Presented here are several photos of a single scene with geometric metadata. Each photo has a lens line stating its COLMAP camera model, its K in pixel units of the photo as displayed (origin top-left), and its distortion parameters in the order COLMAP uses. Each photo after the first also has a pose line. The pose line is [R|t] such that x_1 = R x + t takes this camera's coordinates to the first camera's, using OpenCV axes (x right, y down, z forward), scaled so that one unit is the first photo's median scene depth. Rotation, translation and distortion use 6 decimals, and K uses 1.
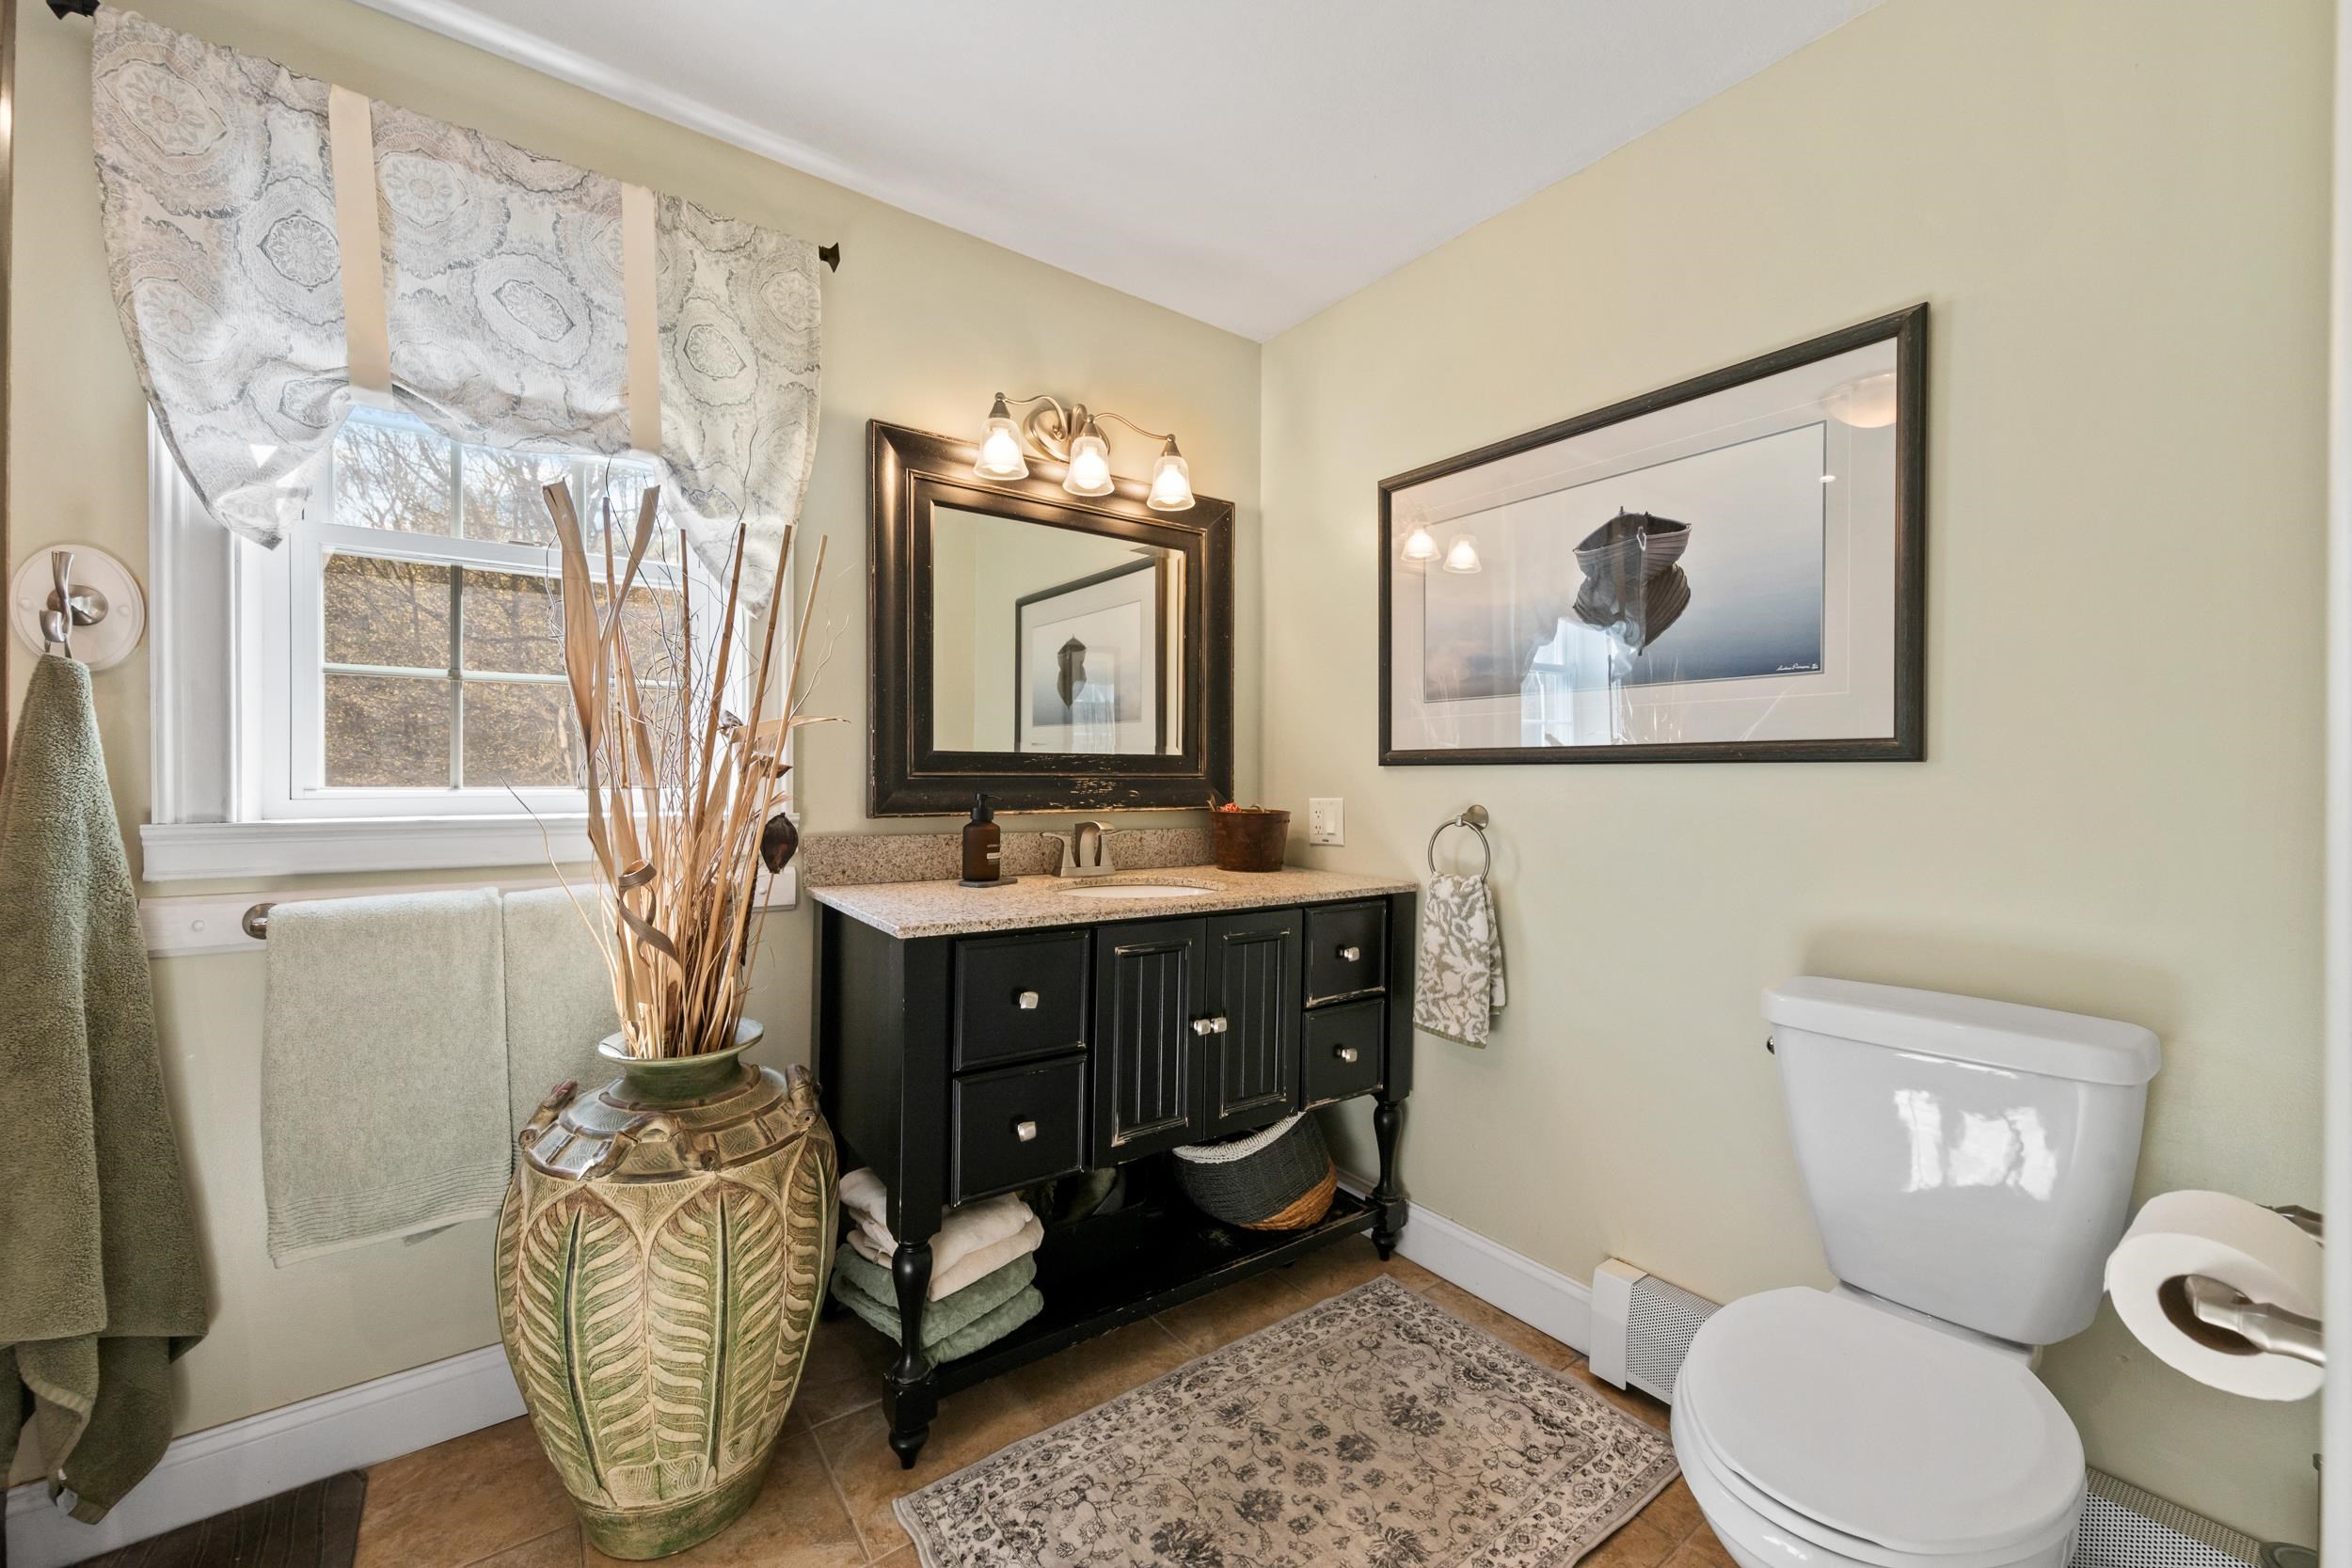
lens RADIAL K [[919.1, 0, 1192.5], [0, 919.1, 781.1], [0, 0, 1]] dist [-0.000994, 0.000212]
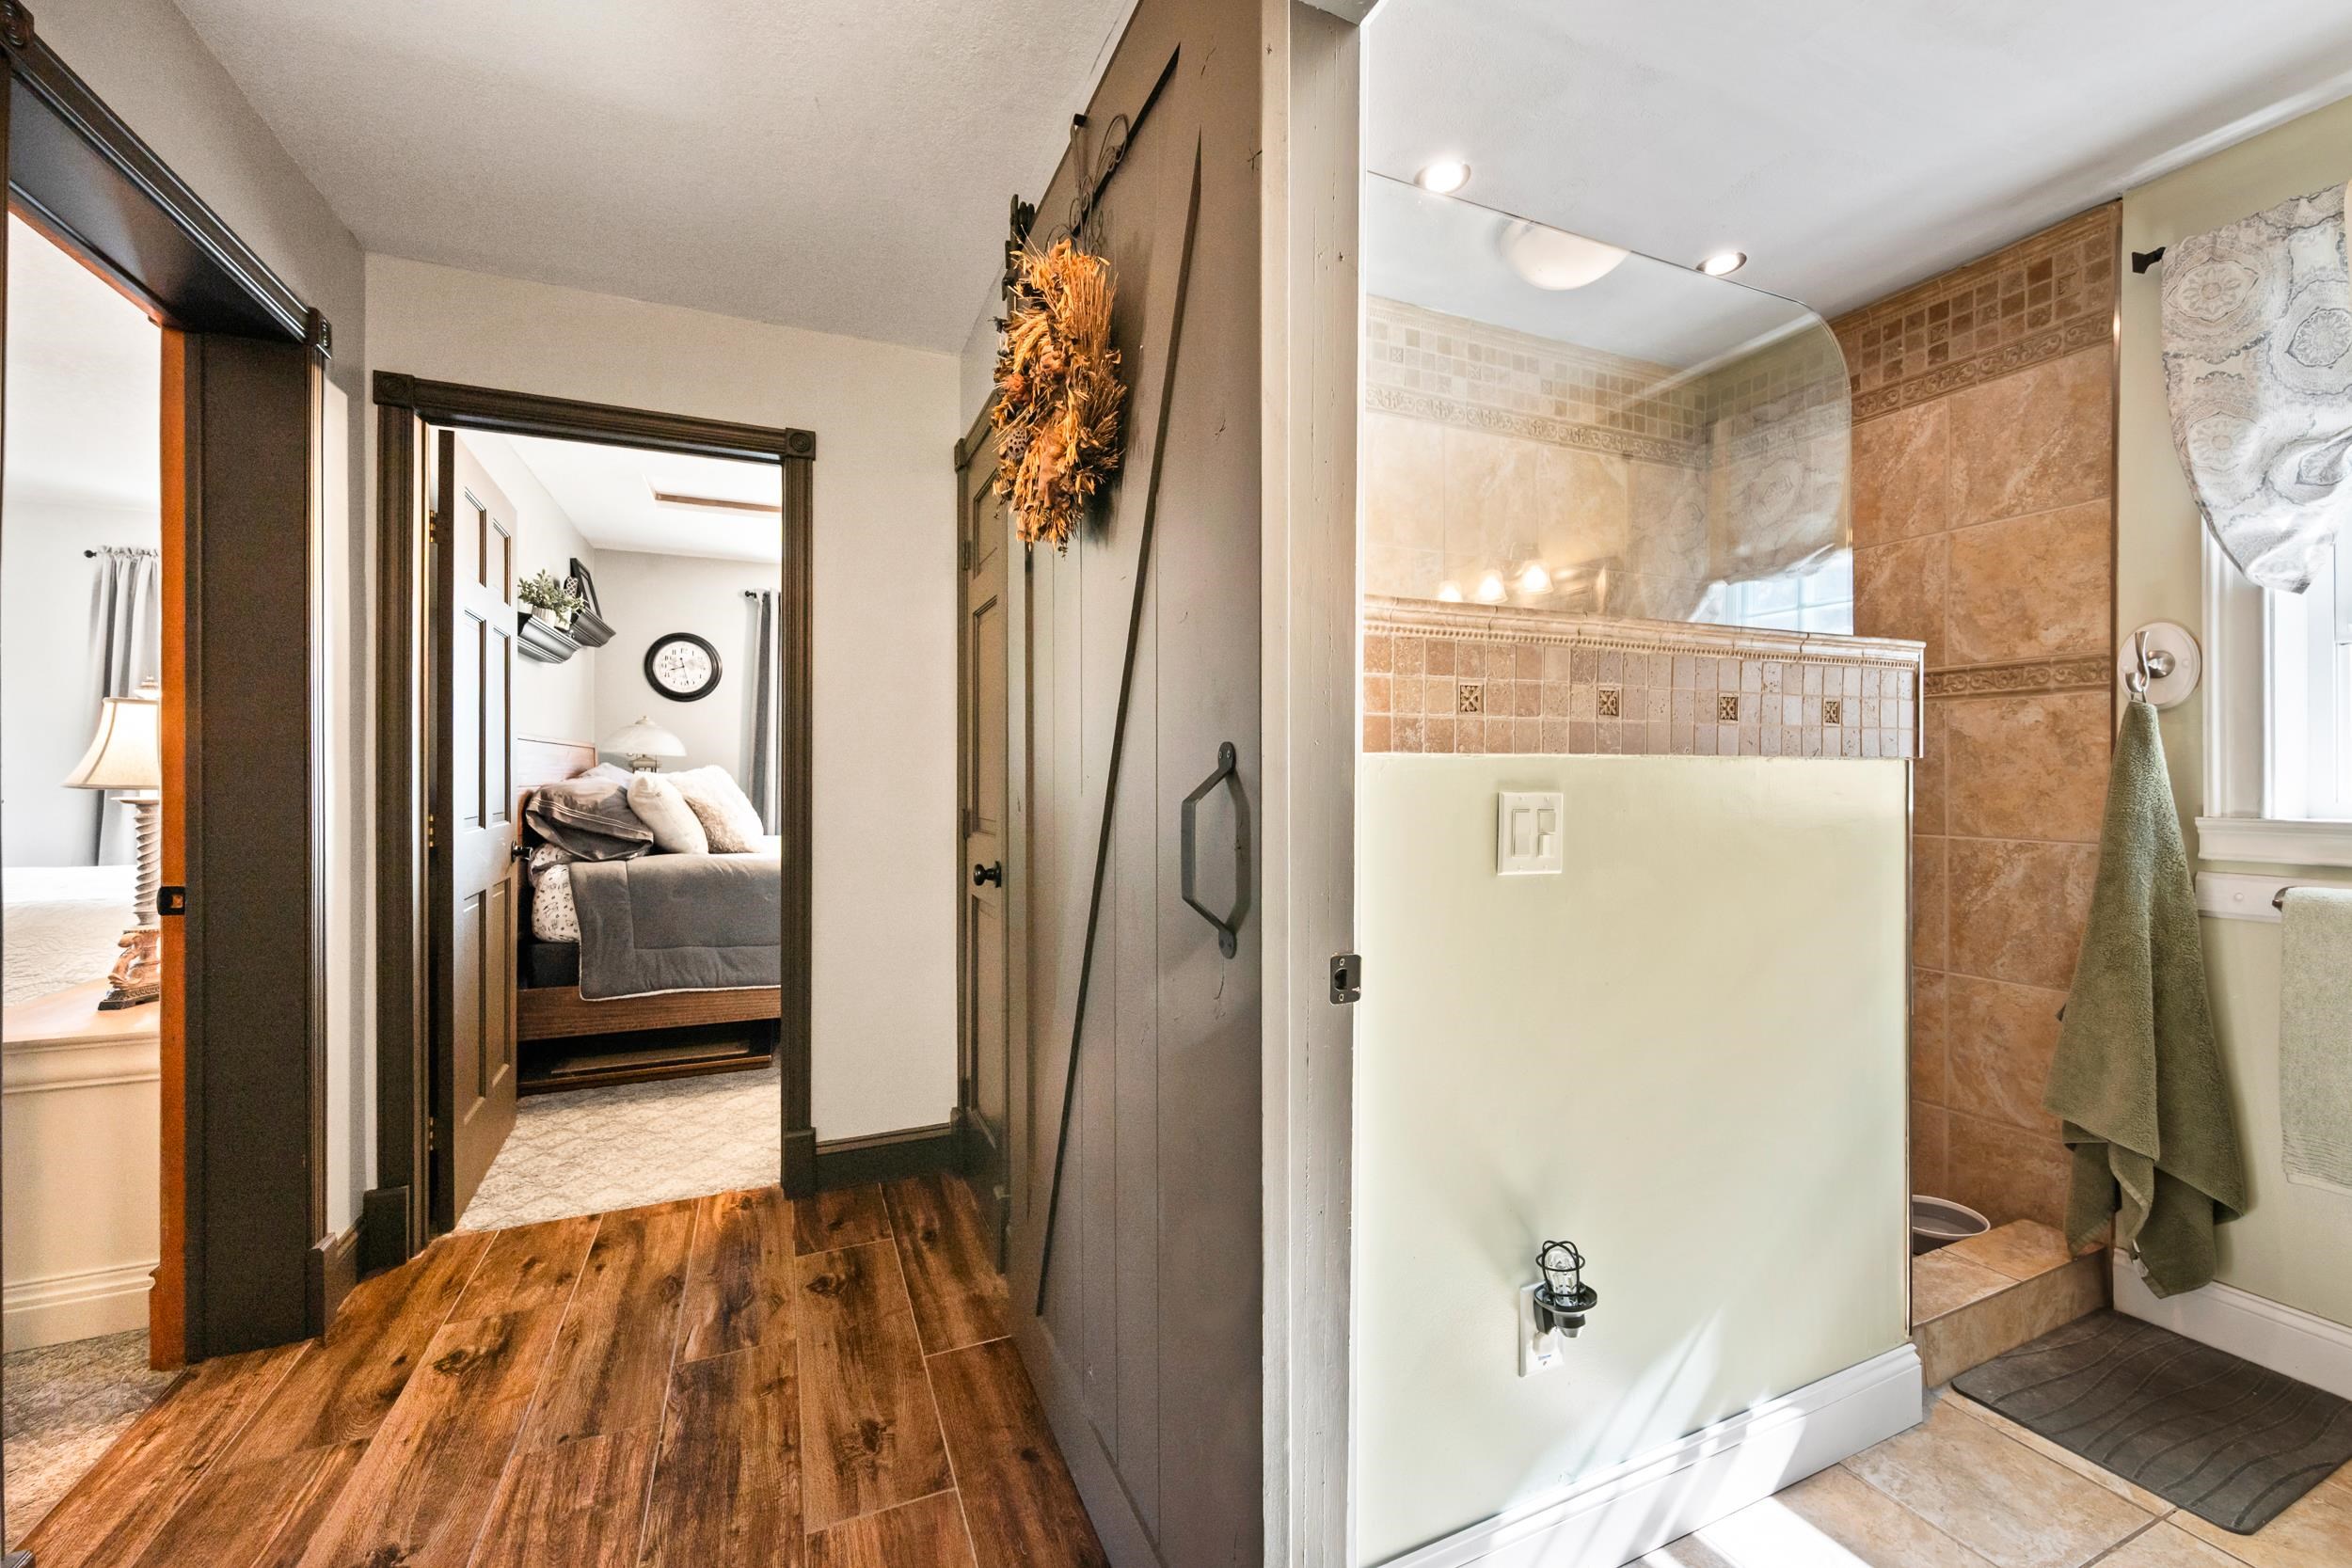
lens RADIAL K [[919.1, 0, 1183.7], [0, 919.1, 776.7], [0, 0, 1]] dist [-0.000994, 0.000212]
pose [[-0.229298, -0.004959, -0.973344, 0.542087], [-0.007028, 0.999969, -0.003439, 0.002487], [0.973331, 0.006052, -0.229325, -0.161640]]
